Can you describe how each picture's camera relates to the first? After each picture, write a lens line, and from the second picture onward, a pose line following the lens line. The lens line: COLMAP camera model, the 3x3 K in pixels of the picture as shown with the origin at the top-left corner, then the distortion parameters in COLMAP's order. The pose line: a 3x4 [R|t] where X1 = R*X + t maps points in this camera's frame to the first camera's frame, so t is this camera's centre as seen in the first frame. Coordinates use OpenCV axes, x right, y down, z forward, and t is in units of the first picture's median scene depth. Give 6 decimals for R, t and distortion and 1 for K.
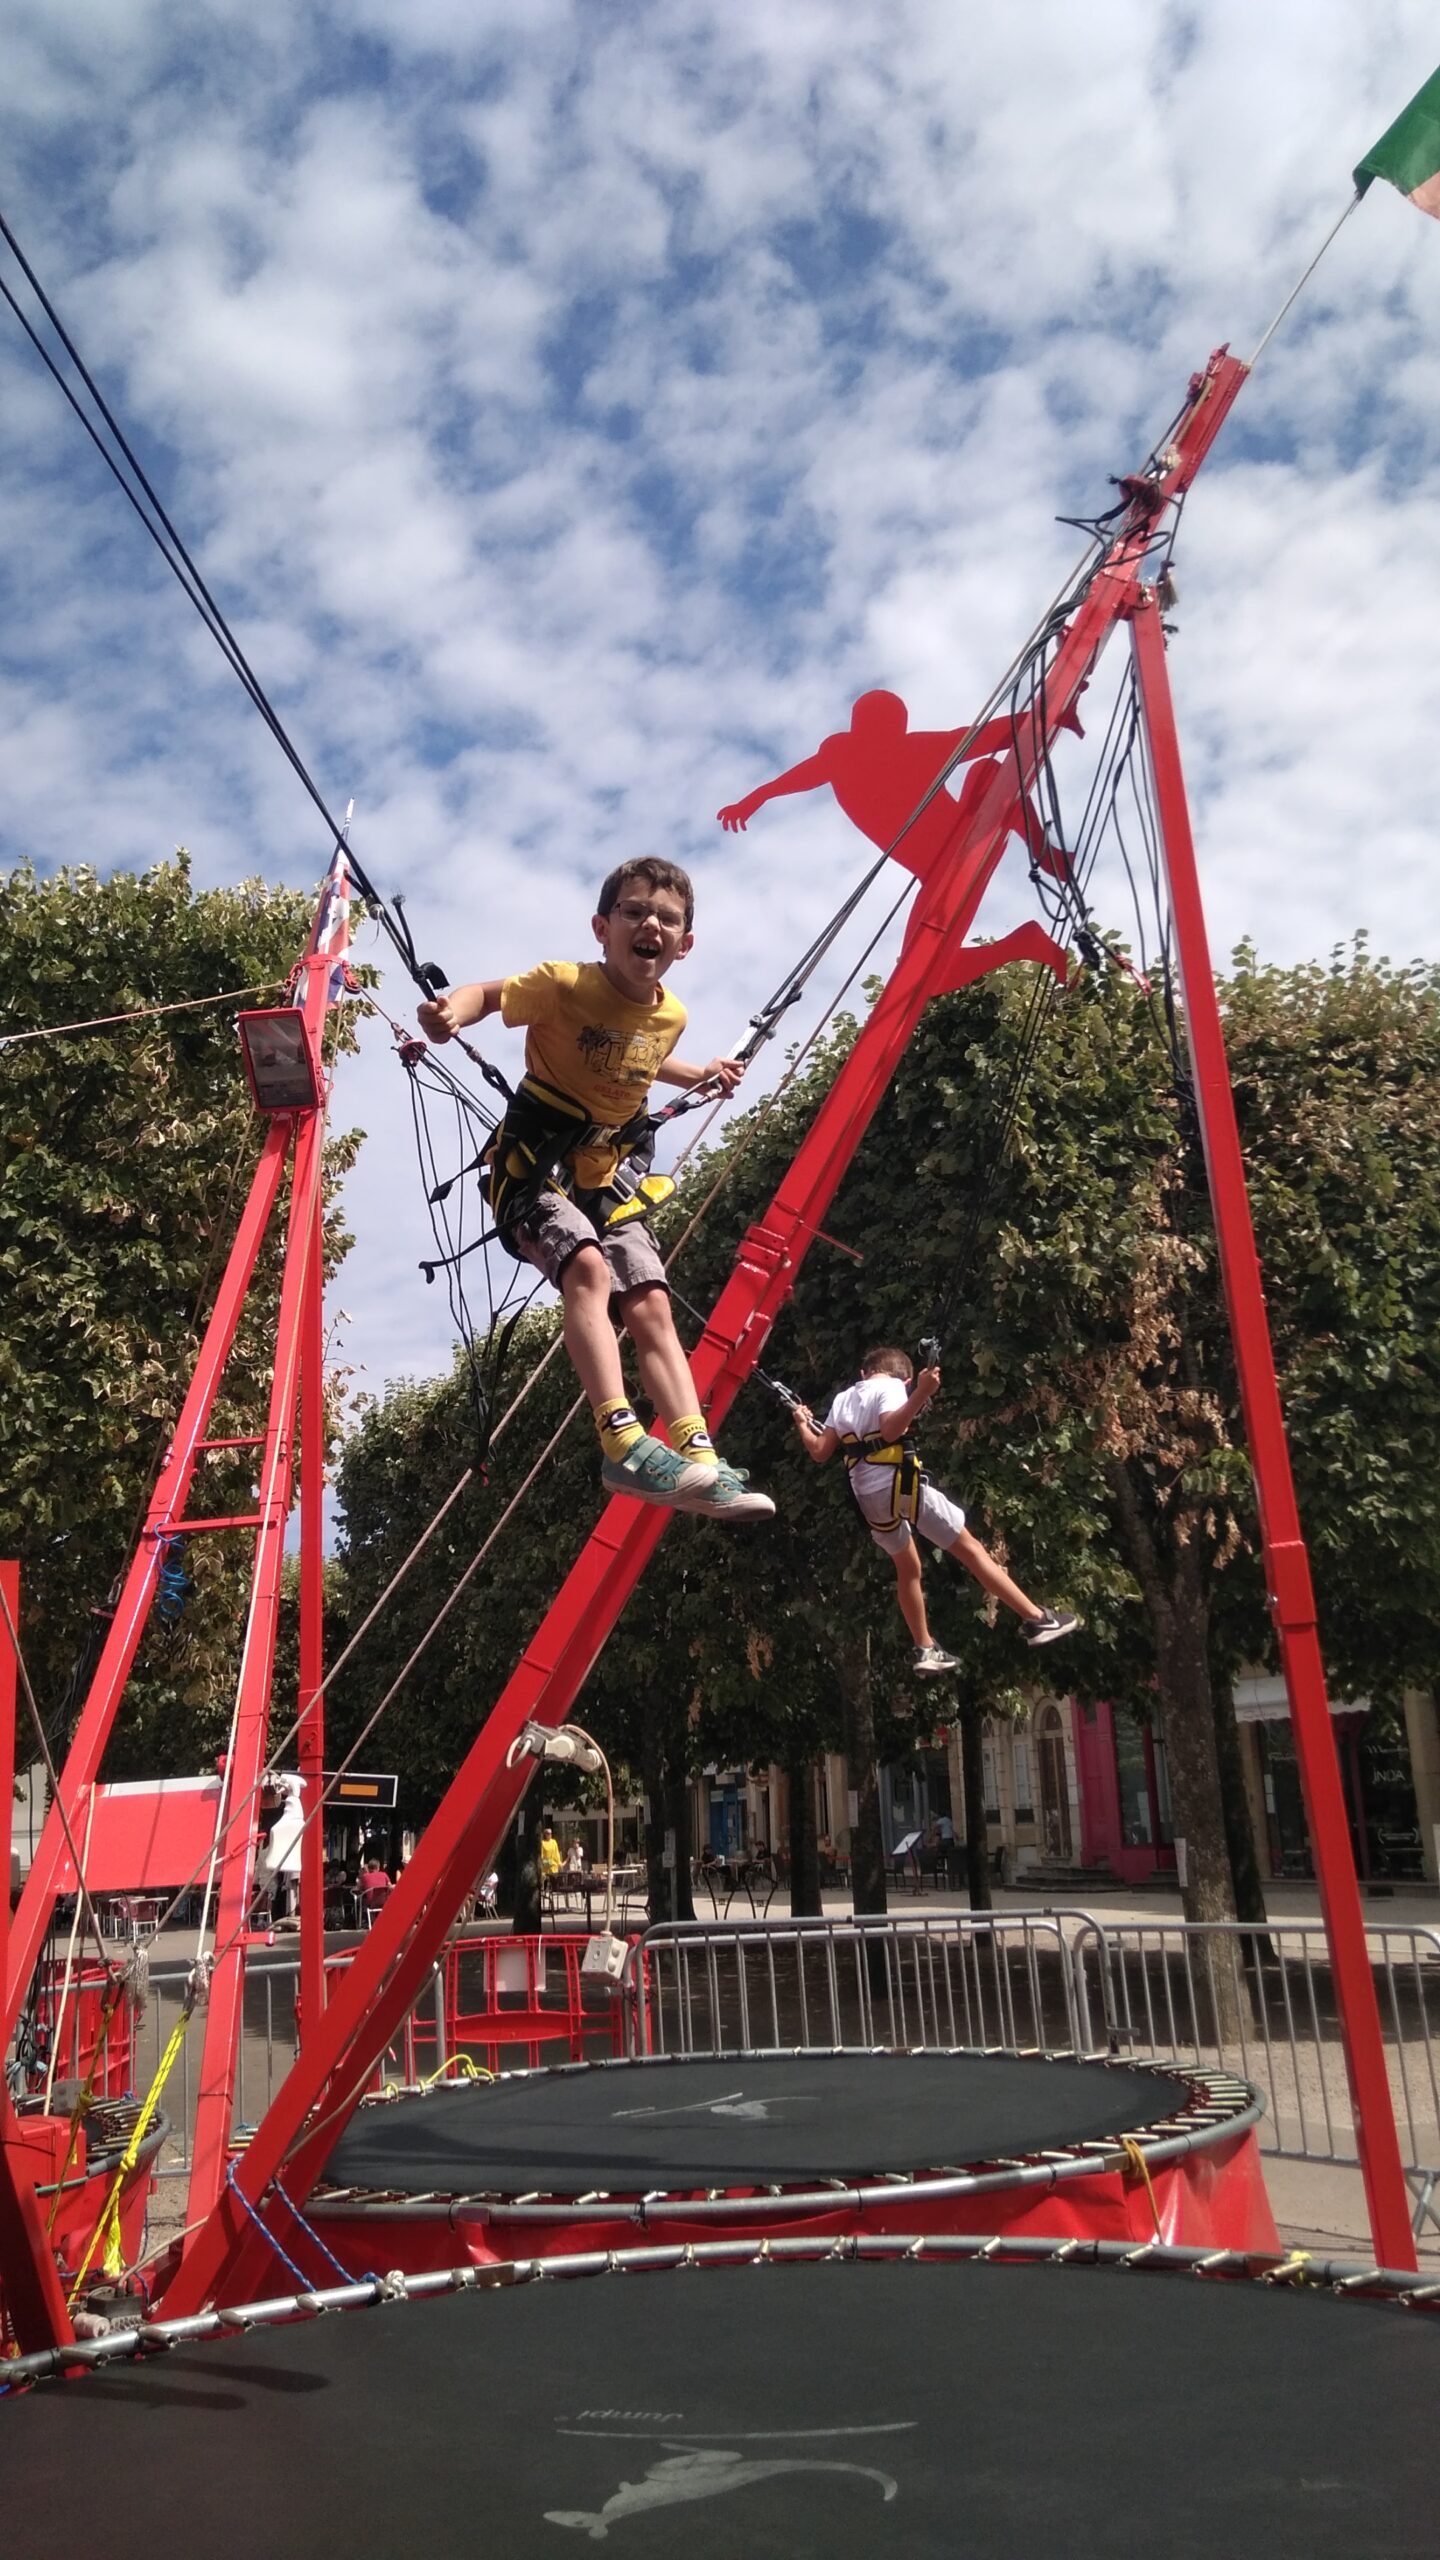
lens RADIAL K [[1953.0, 0, 720.0], [0, 1953.0, 1280.0], [0, 0, 1]] dist [0.088268, -0.106780]
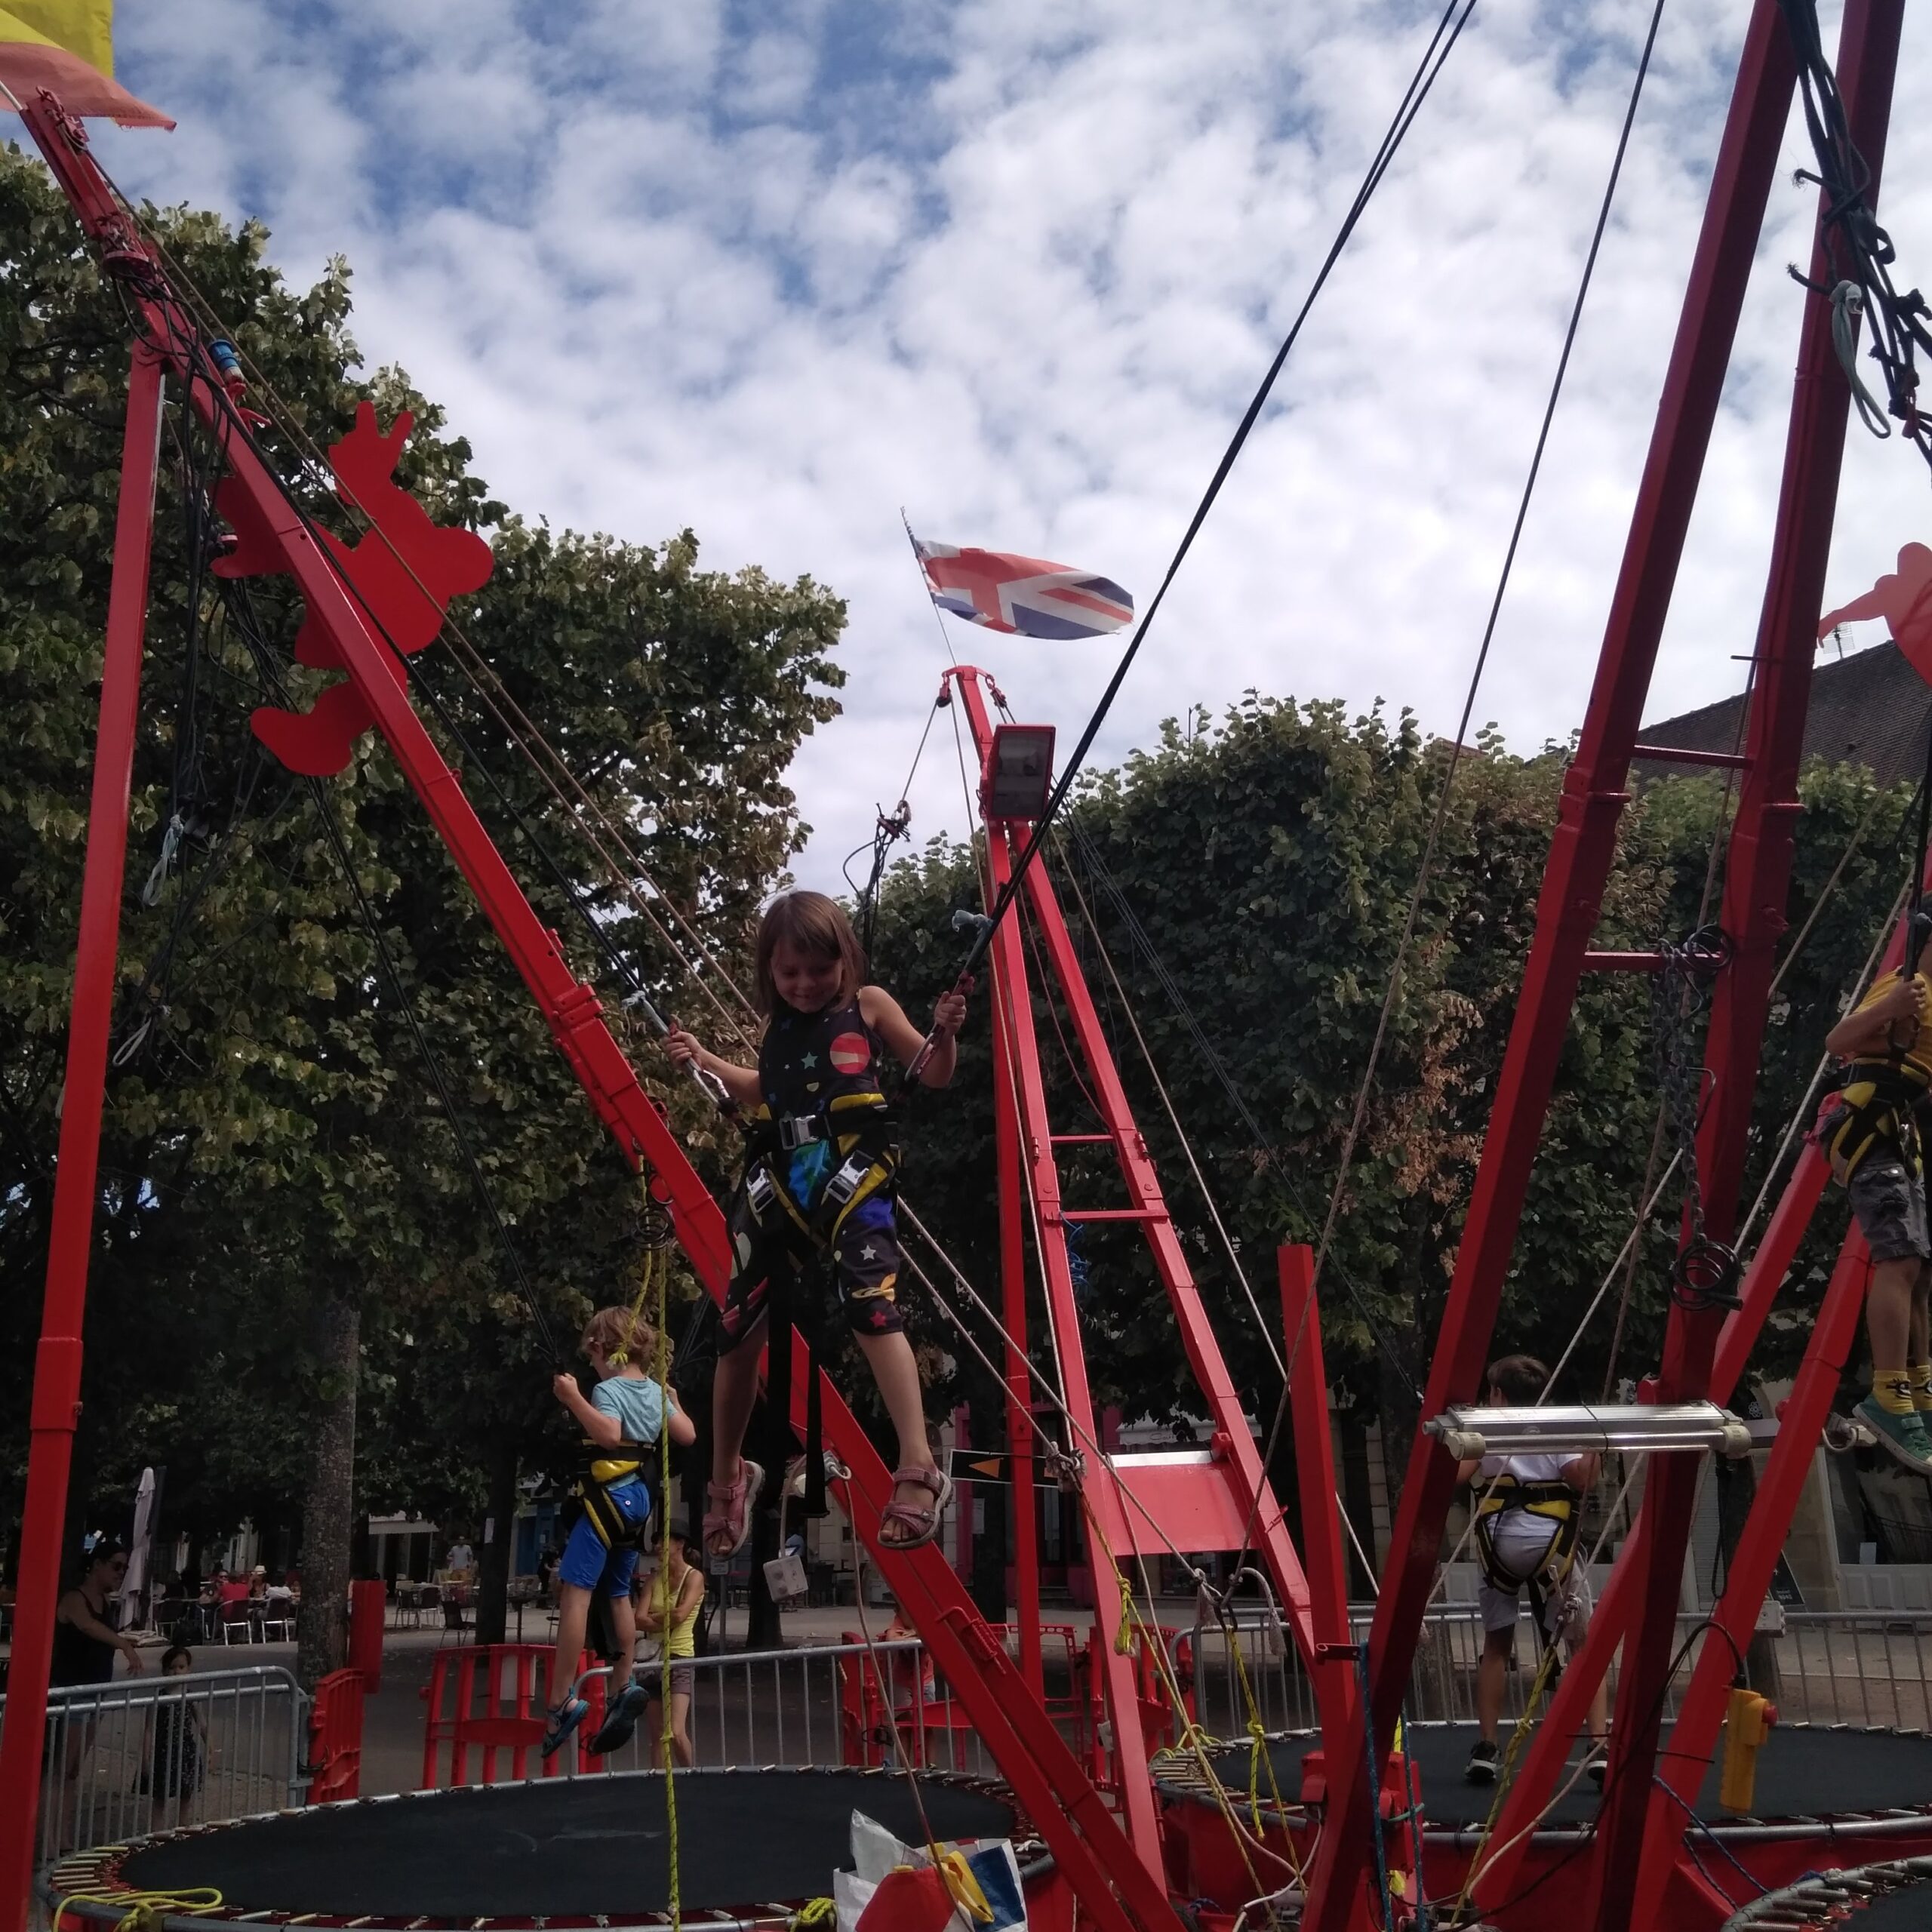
lens RADIAL K [[1991.5, 0, 966.0], [0, 1991.5, 966.0], [0, 0, 1]] dist [0.116496, -0.232298]
pose [[0.965993, 0.086941, 0.243514, -0.477508], [-0.084016, 0.996213, -0.022391, 0.016658], [-0.244538, 0.001170, 0.969639, -0.017912]]
